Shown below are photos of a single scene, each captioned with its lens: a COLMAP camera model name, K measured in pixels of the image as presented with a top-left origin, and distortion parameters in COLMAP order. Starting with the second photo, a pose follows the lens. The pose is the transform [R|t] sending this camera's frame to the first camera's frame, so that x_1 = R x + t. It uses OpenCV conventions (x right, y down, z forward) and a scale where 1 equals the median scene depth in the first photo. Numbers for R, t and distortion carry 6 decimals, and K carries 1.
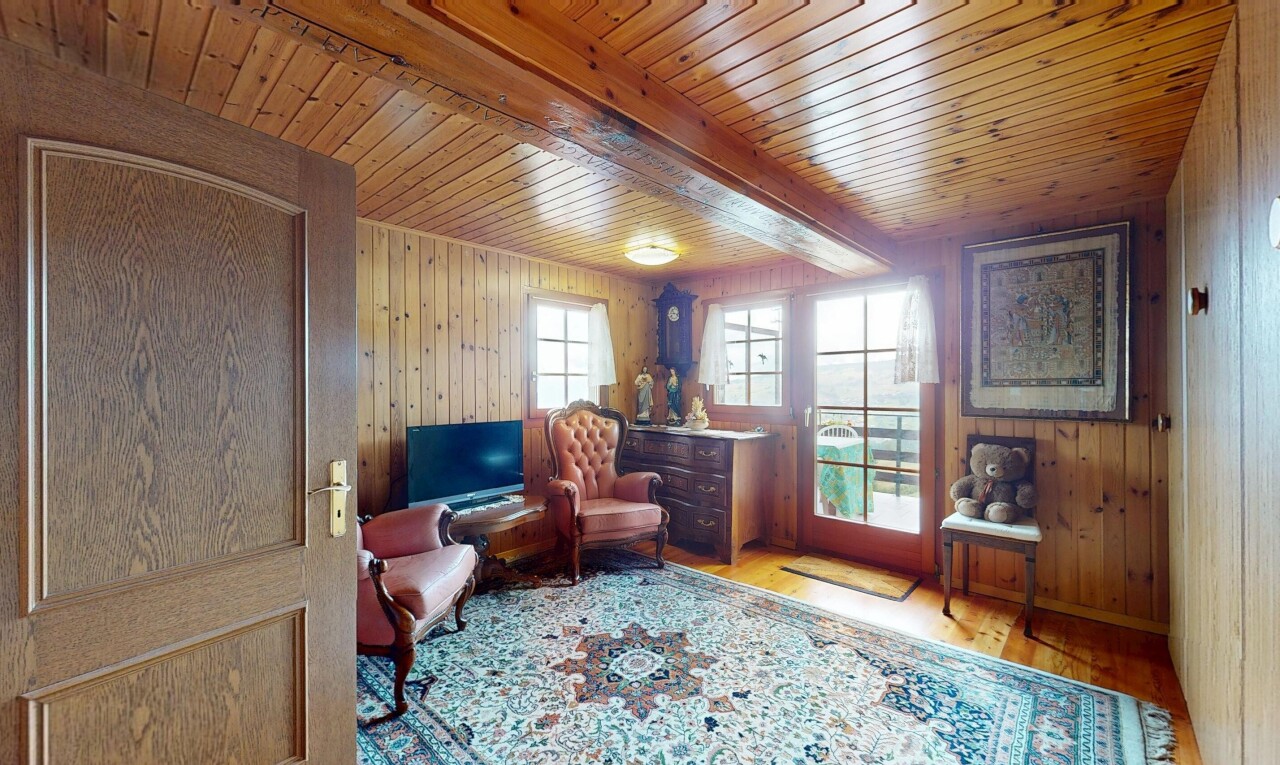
lens RADIAL K [[497.3, 0, 640.0], [0, 497.3, 382.5], [0, 0, 1]] dist [0.001575, 0.000105]
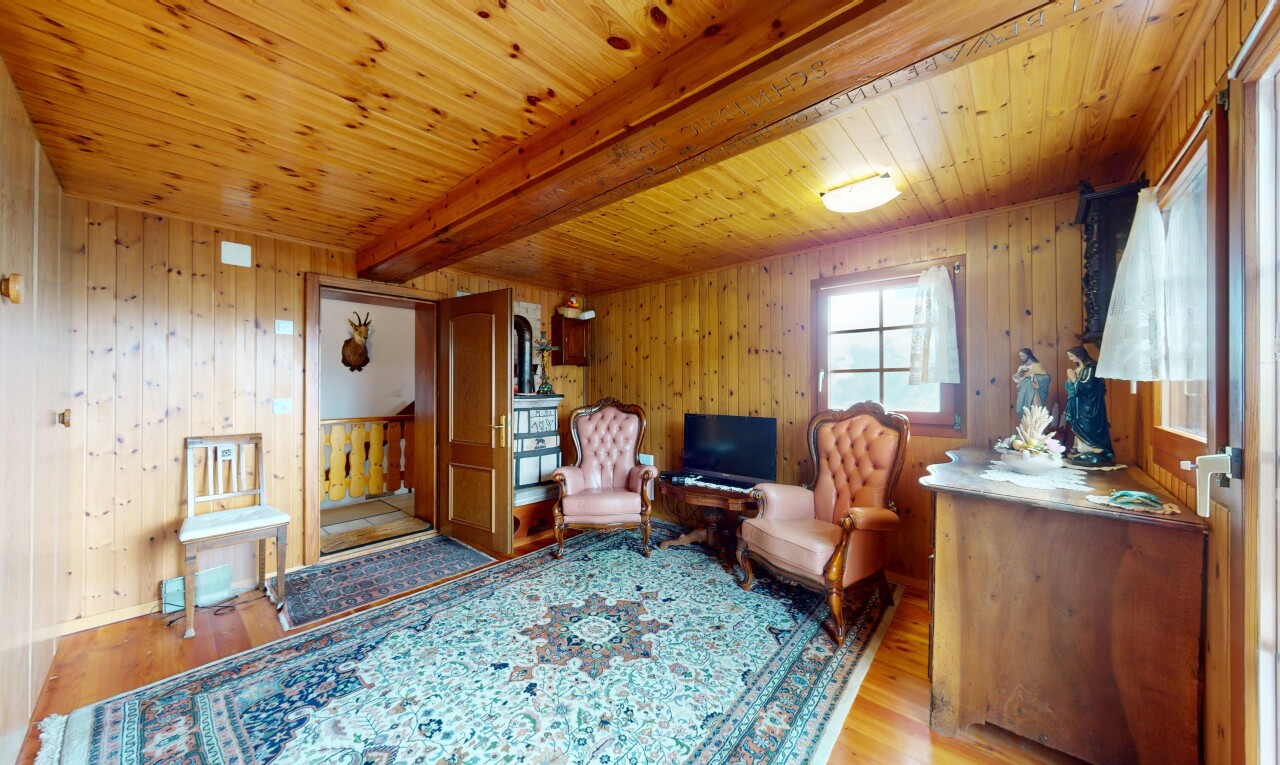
lens RADIAL K [[429.0, 0, 643.8], [0, 429.0, 385.1], [0, 0, 1]] dist [-0.000073, -0.000106]
pose [[0.029945, -0.002245, -0.999549, 0.823381], [0.007520, 0.999970, -0.002021, 0.010219], [0.999523, -0.007456, 0.029961, 0.917301]]
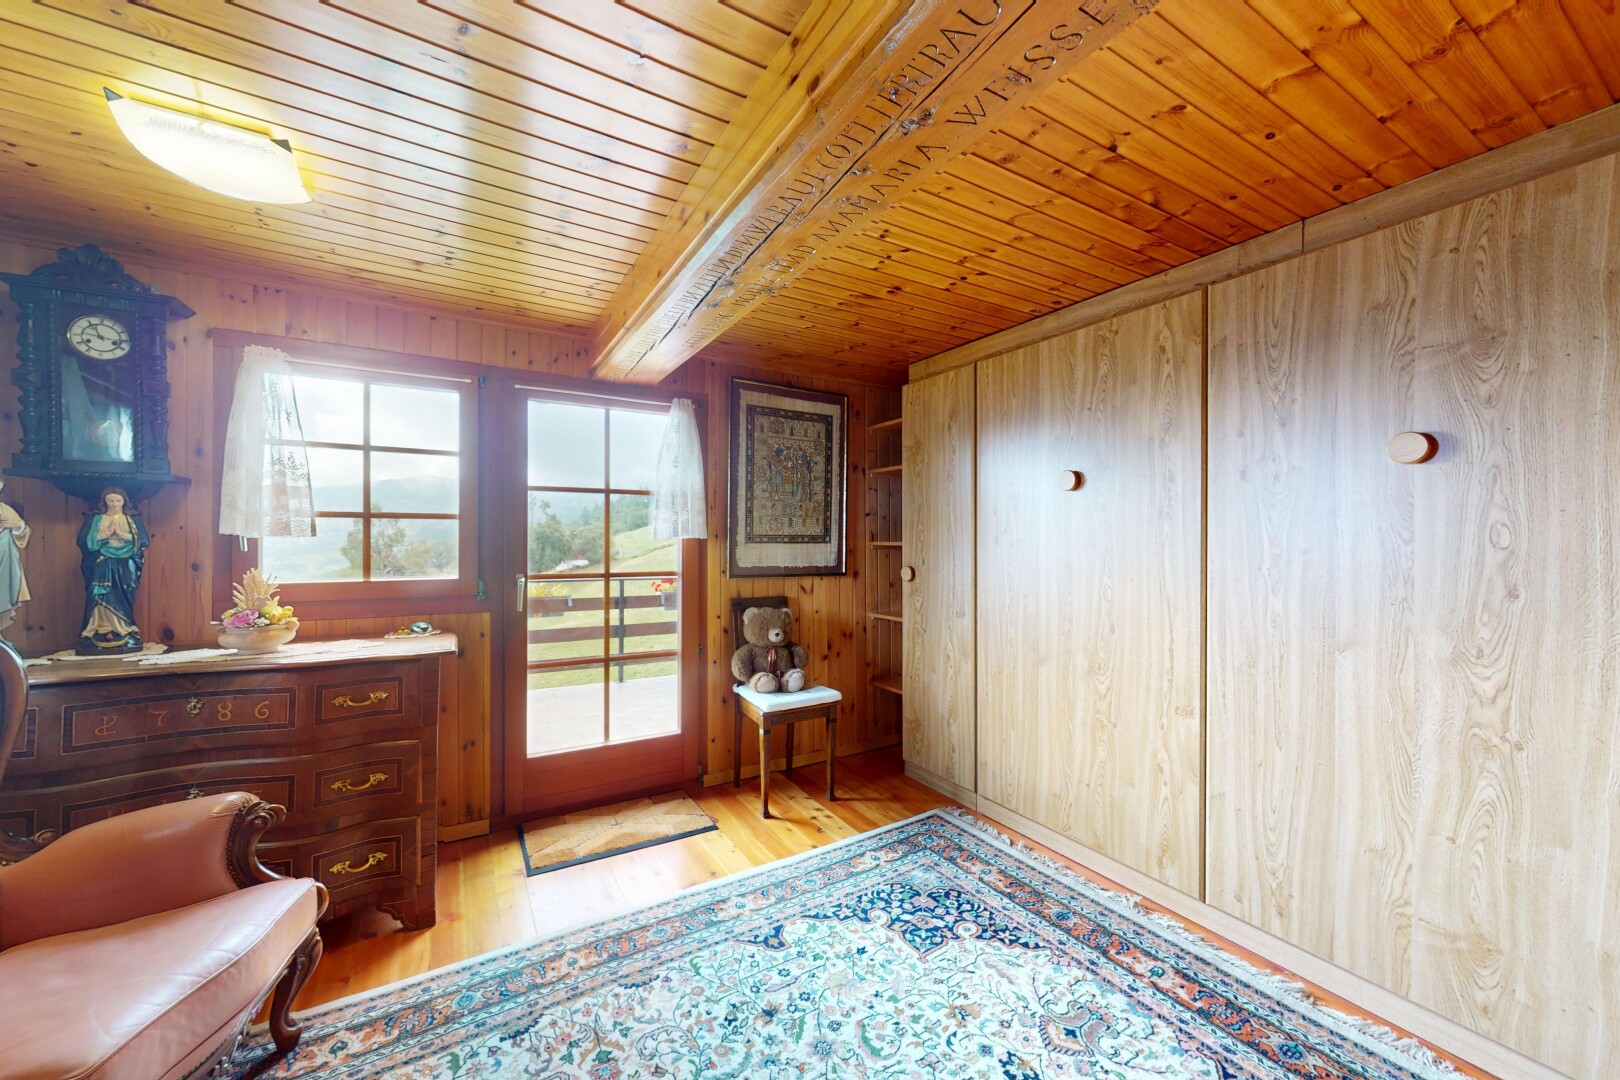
lens RADIAL K [[605.0, 0, 810.0], [0, 605.0, 540.0], [0, 0, 1]] dist [-0.001463, -0.000043]
pose [[0.282659, 0.003522, 0.959214, -0.347914], [-0.011494, 0.999934, -0.000284, 0.001931], [-0.959152, -0.010945, 0.282680, 0.671296]]
